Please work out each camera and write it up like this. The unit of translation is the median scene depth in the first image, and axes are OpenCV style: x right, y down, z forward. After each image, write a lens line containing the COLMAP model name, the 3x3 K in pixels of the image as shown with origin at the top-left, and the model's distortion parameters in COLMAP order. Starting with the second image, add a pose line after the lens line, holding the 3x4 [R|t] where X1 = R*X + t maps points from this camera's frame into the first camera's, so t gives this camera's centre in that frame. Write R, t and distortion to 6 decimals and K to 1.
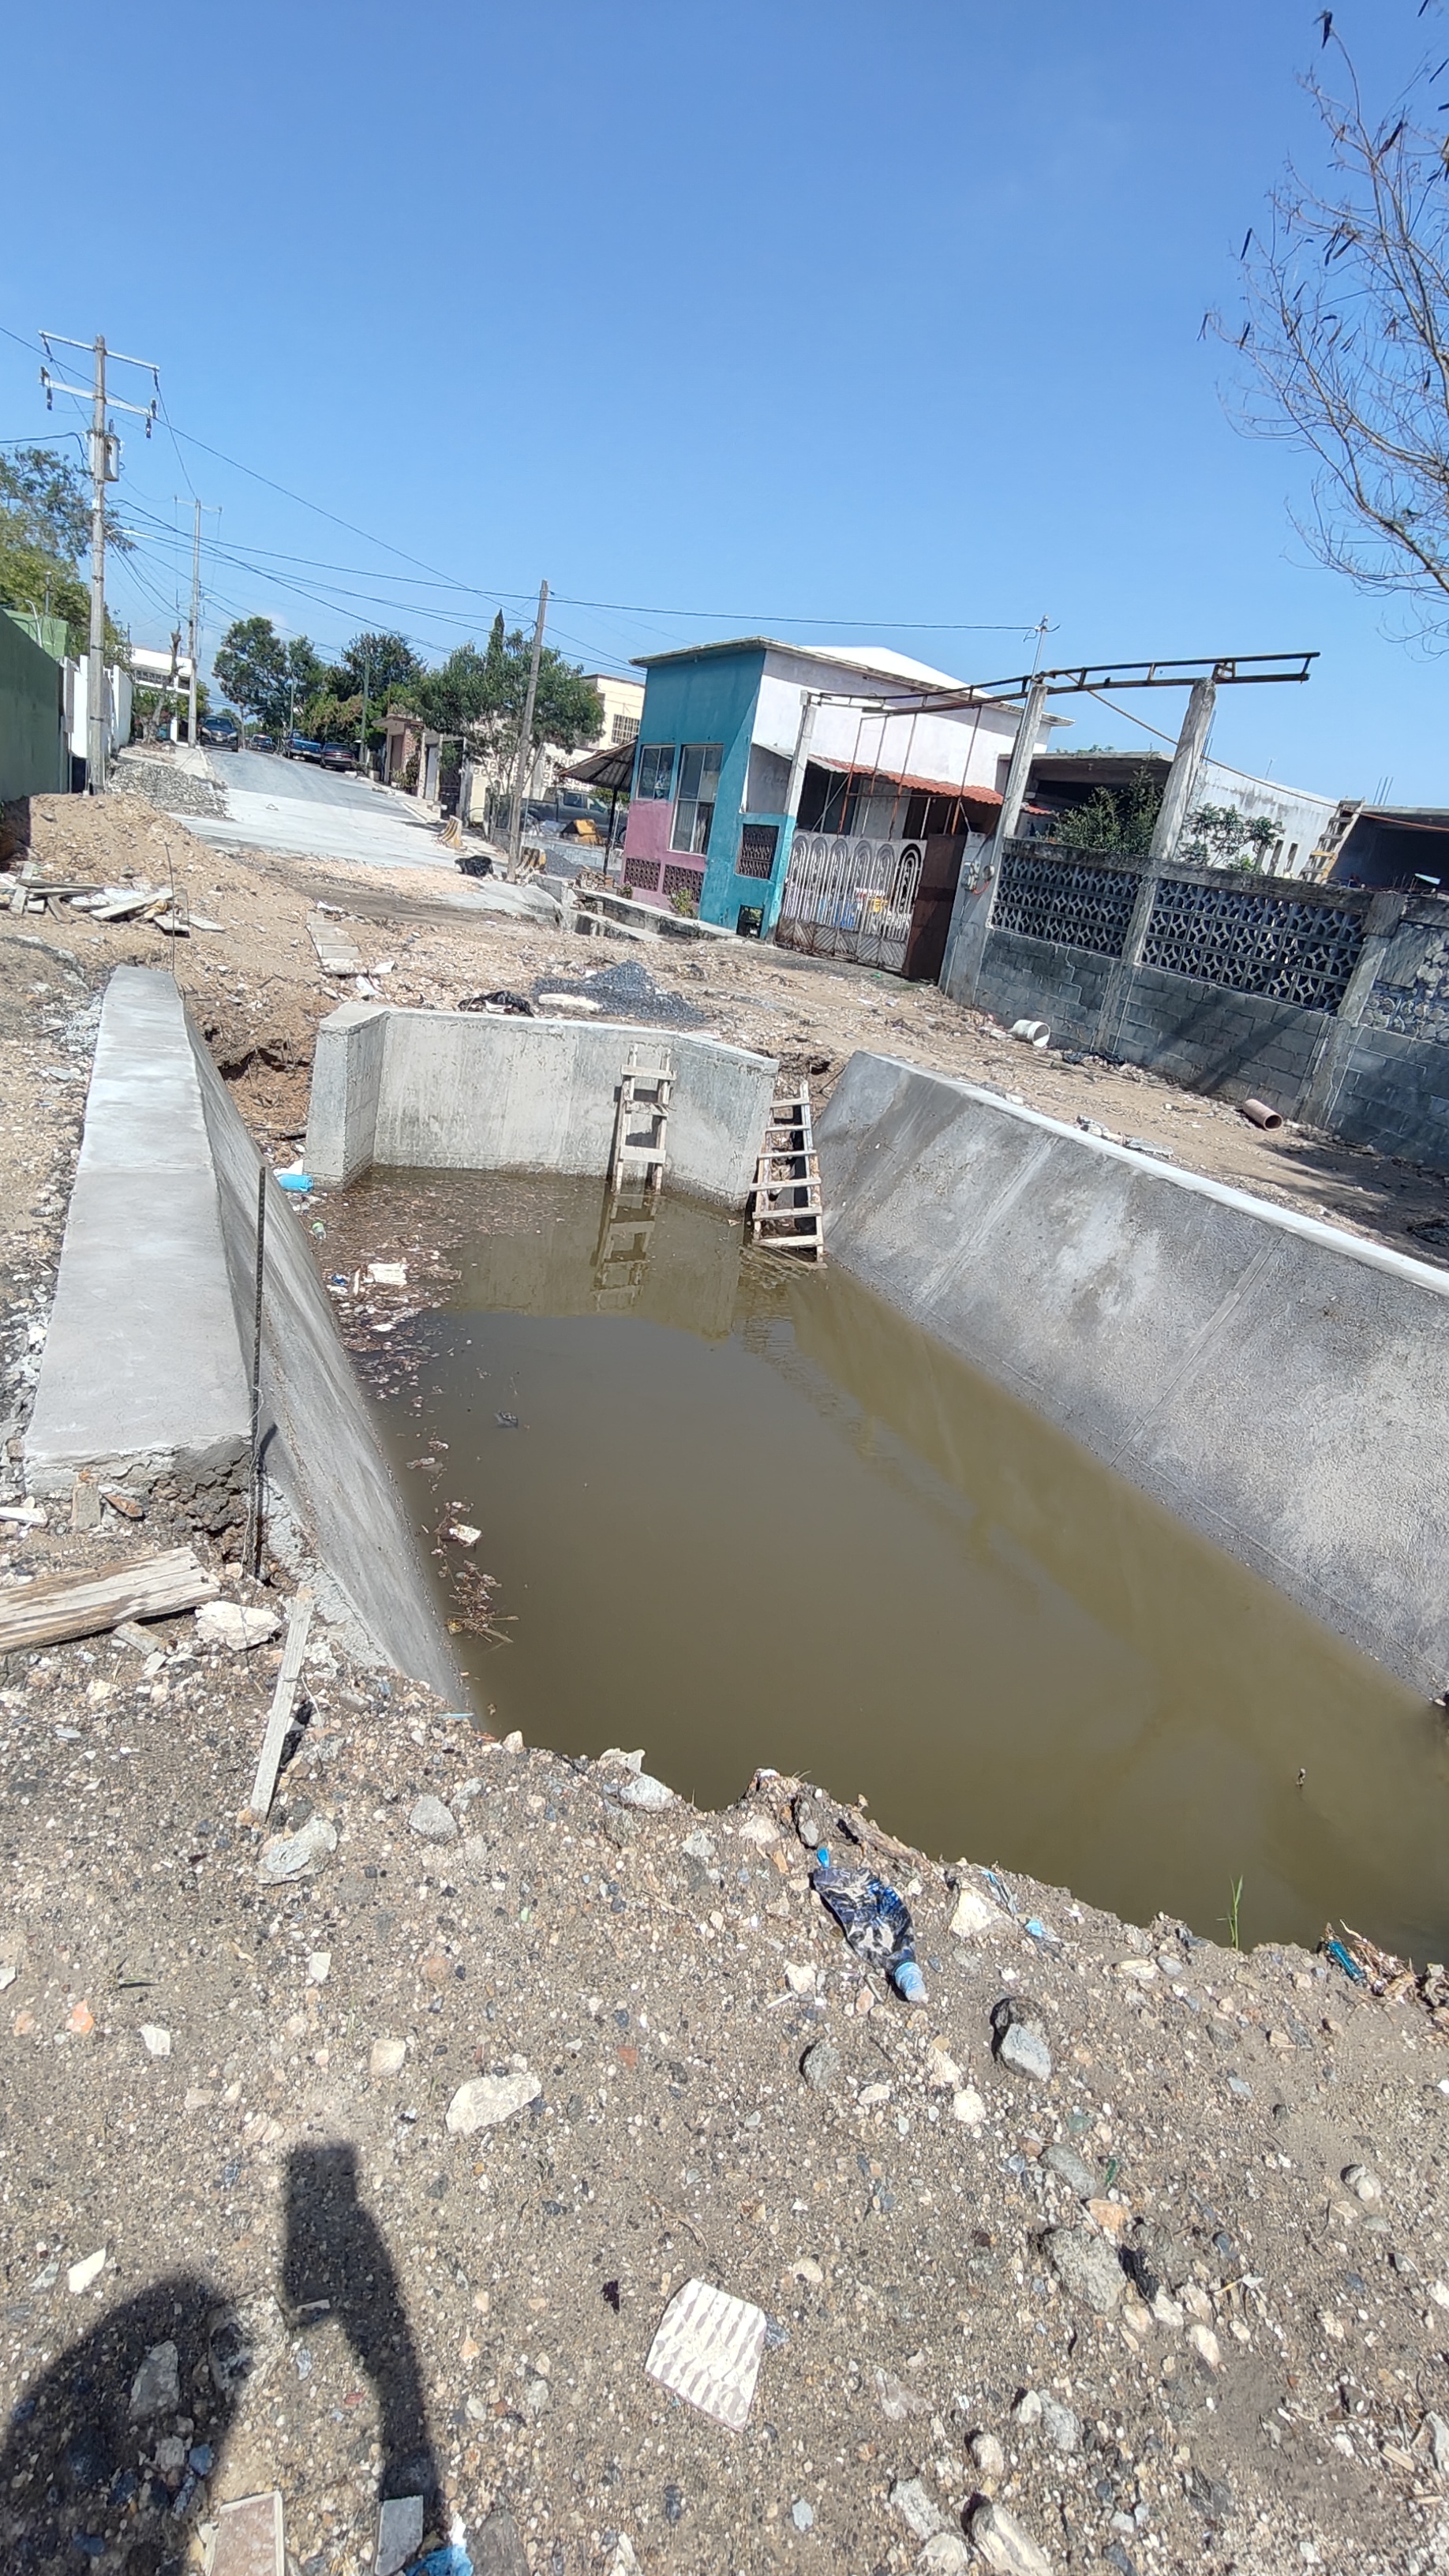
lens RADIAL K [[1229.2, 0, 724.5], [0, 1229.2, 1288.0], [0, 0, 1]] dist [-0.002377, -0.000367]
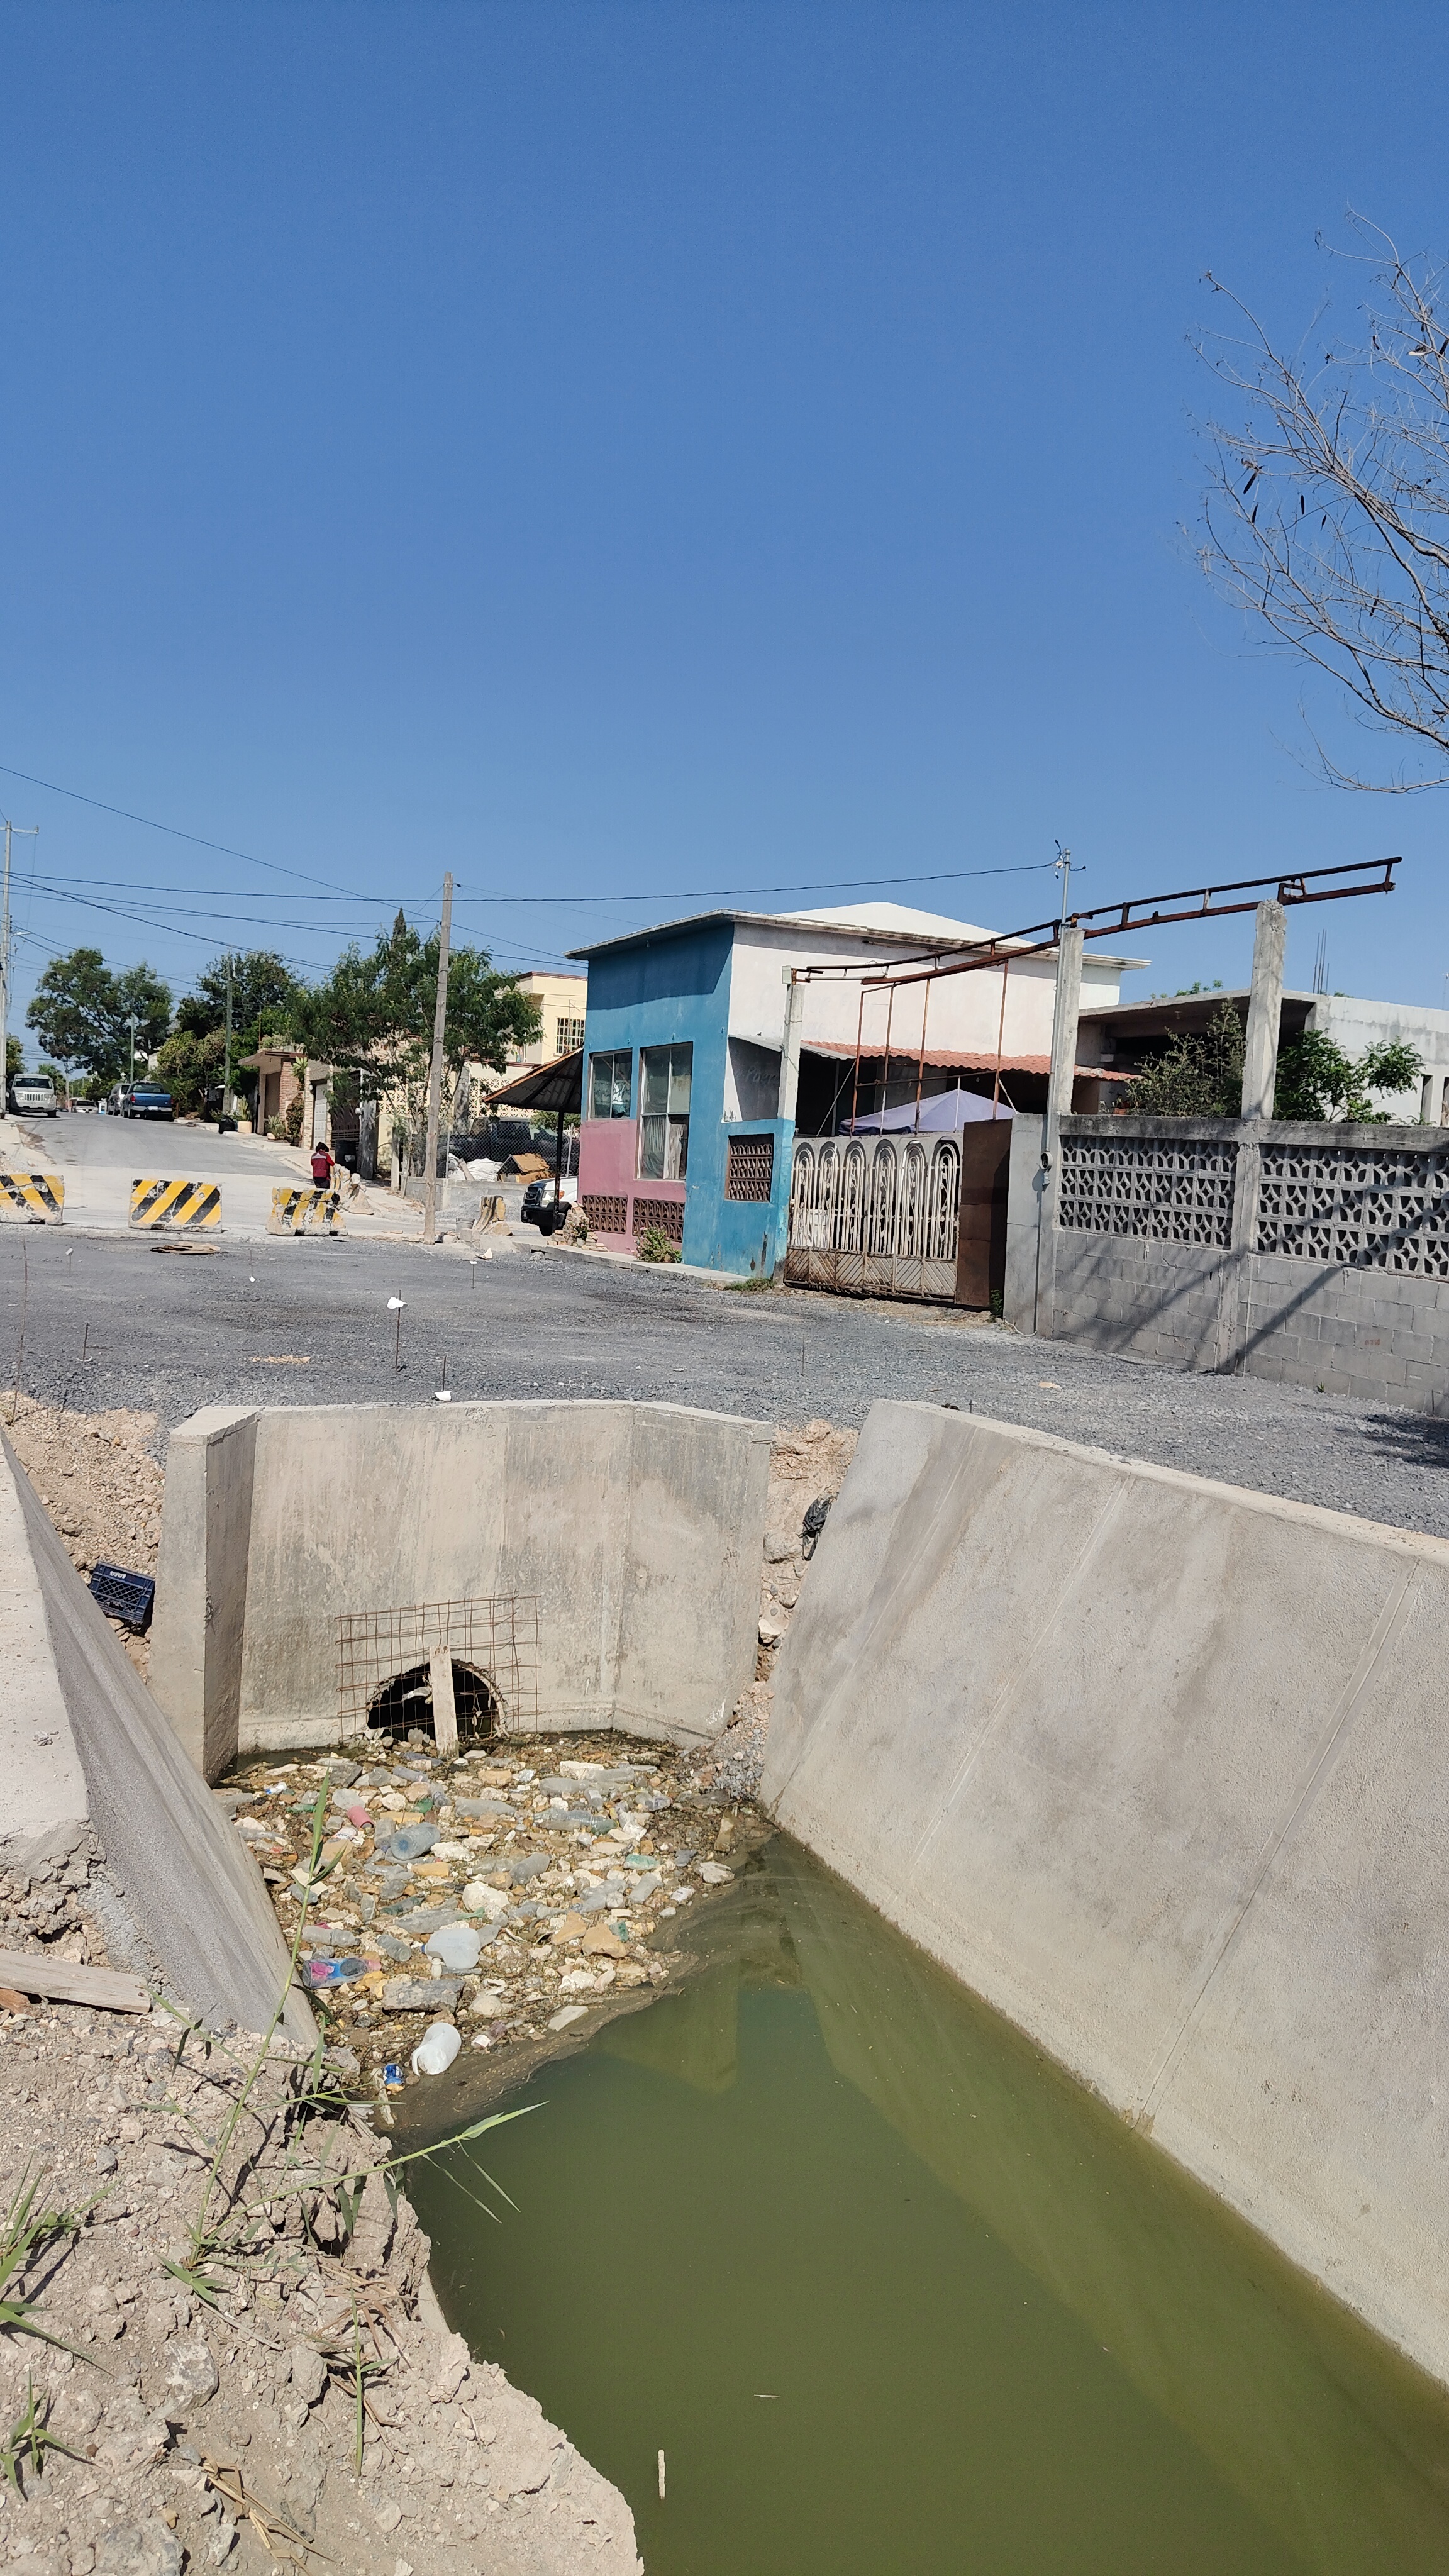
lens RADIAL K [[1799.9, 0, 726.2], [0, 1799.9, 1314.0], [0, 0, 1]] dist [0.112350, -0.385887]
pose [[0.994137, -0.107393, -0.012550, 0.017072], [0.100419, 0.960085, -0.261060, 0.017911], [0.040085, 0.258269, 0.965241, -0.044829]]
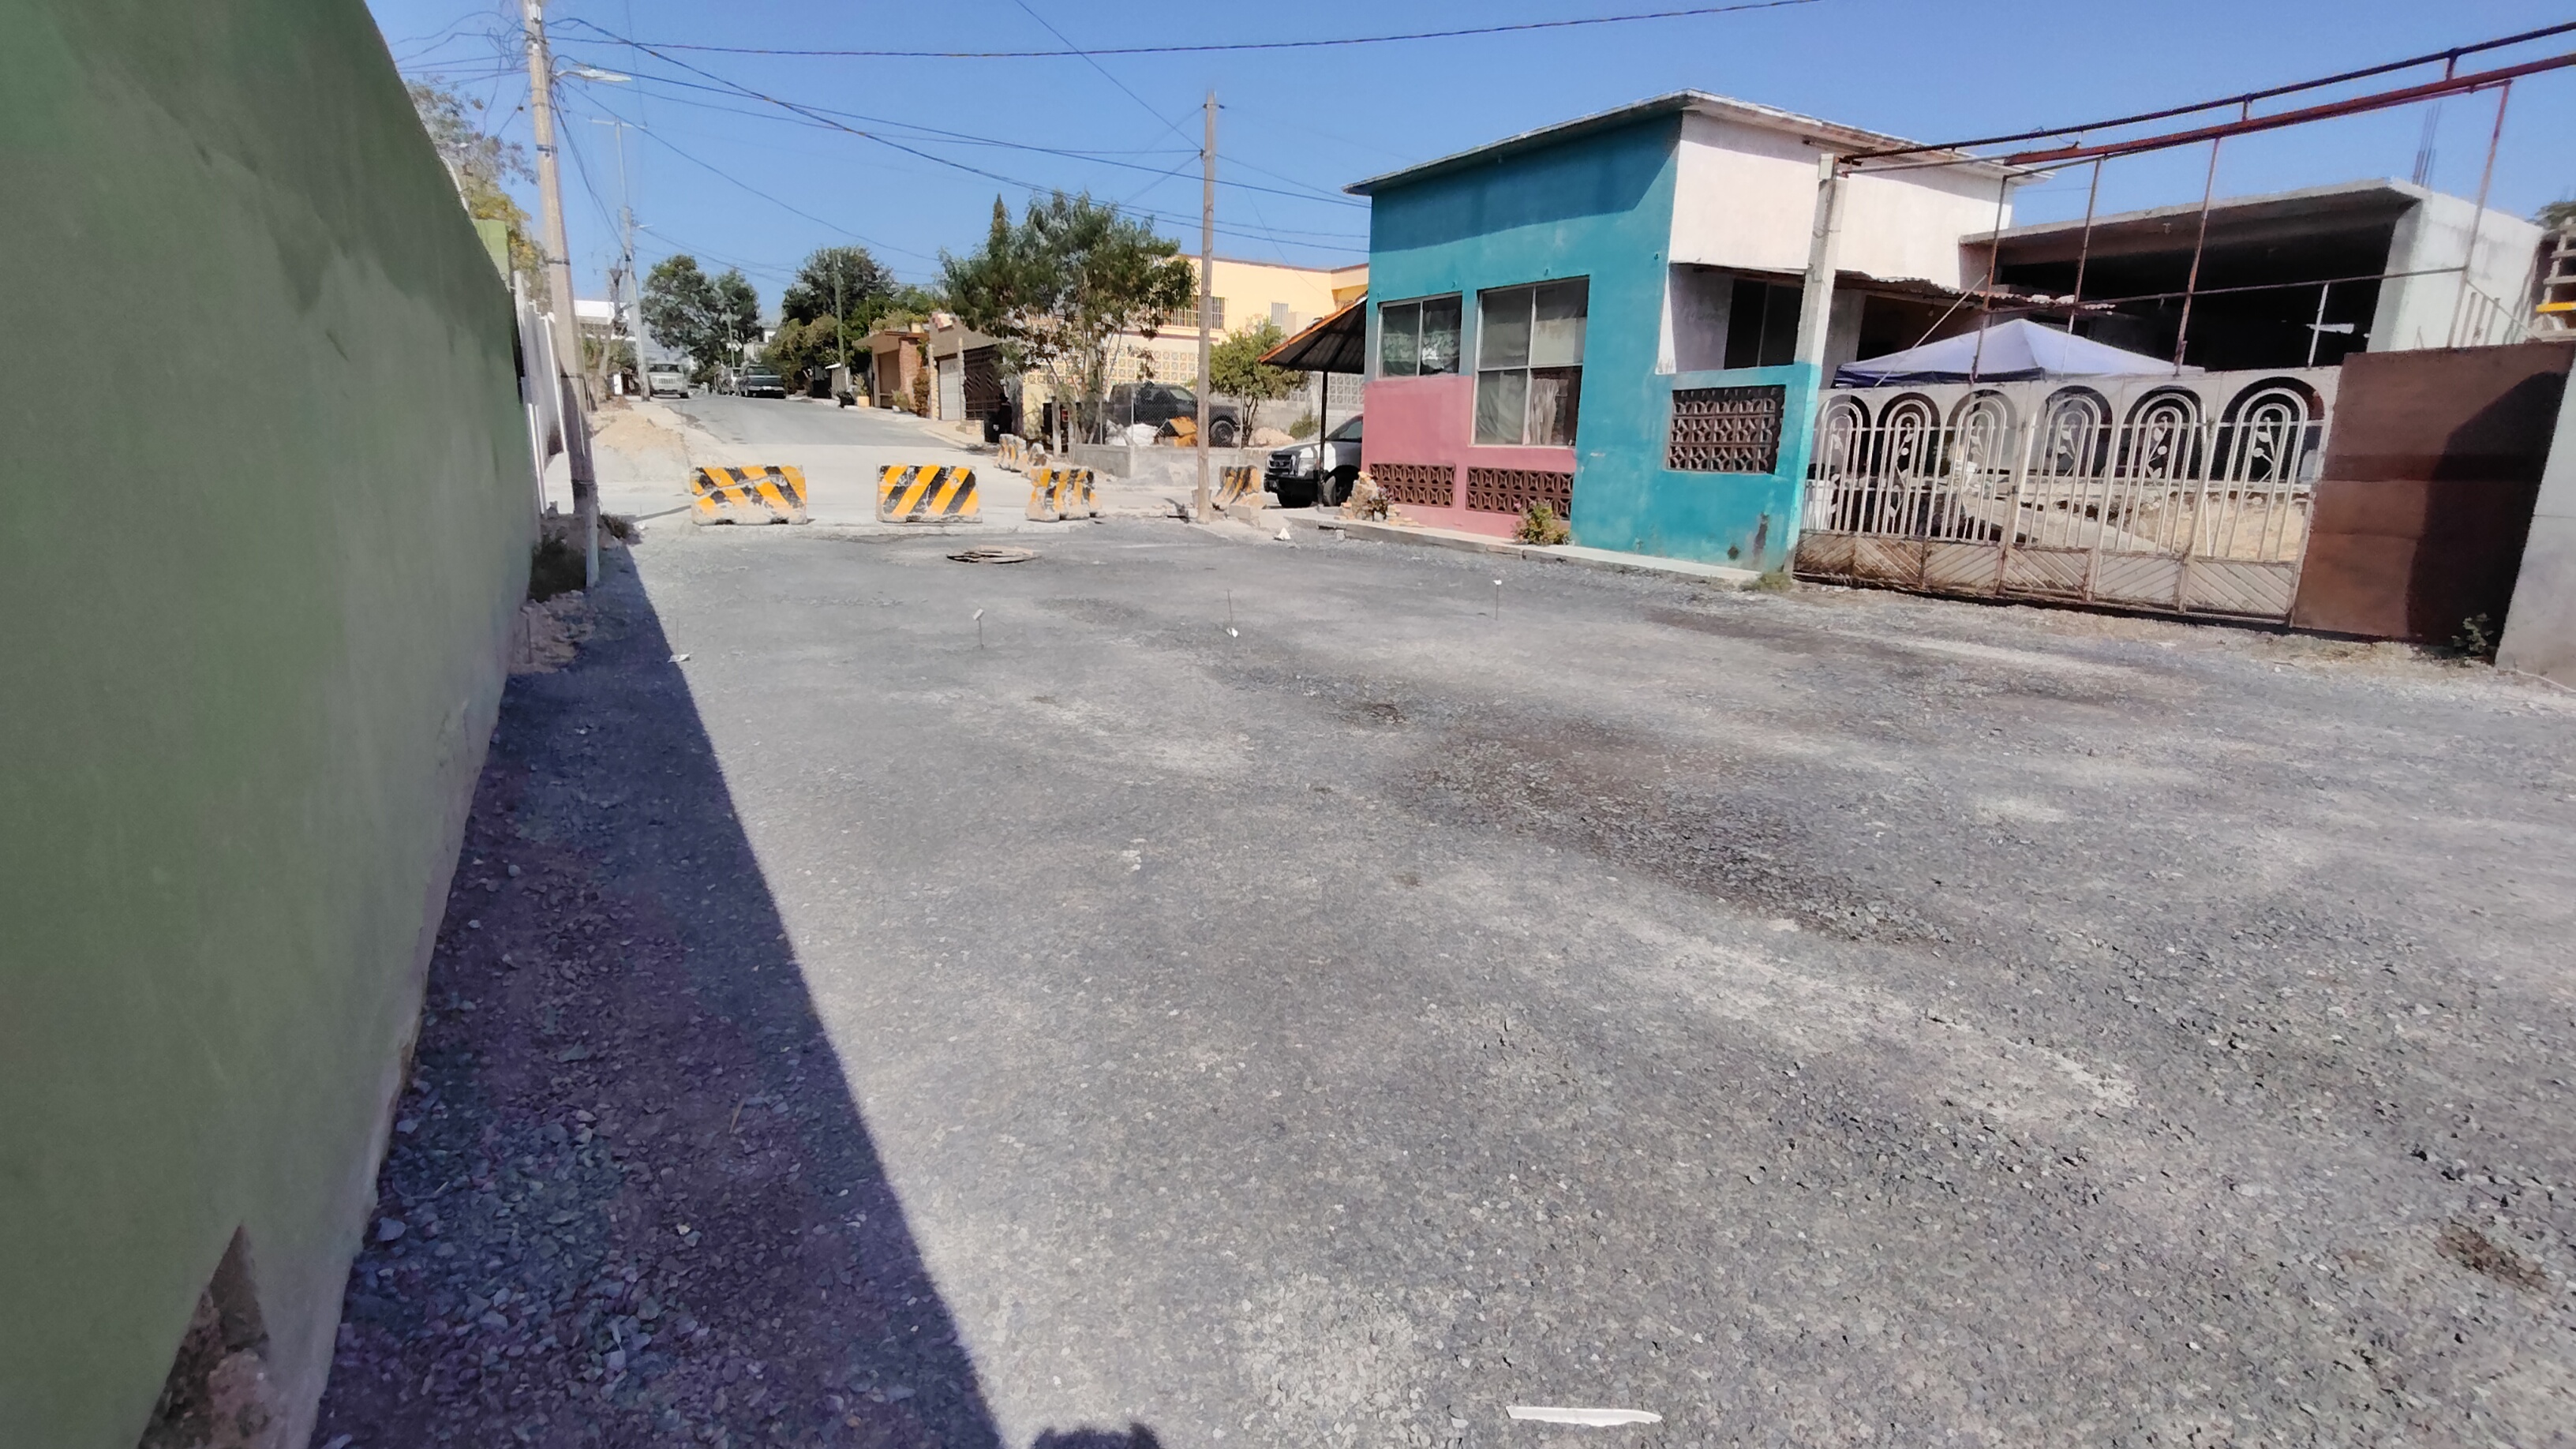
lens RADIAL K [[1197.1, 0, 1270.5], [0, 1197.1, 729.8], [0, 0, 1]] dist [0.002168, -0.000914]
pose [[0.984236, -0.162643, 0.069470, -0.263291], [0.167851, 0.982787, -0.077178, -0.205767], [-0.055722, 0.087622, 0.994594, 0.445281]]
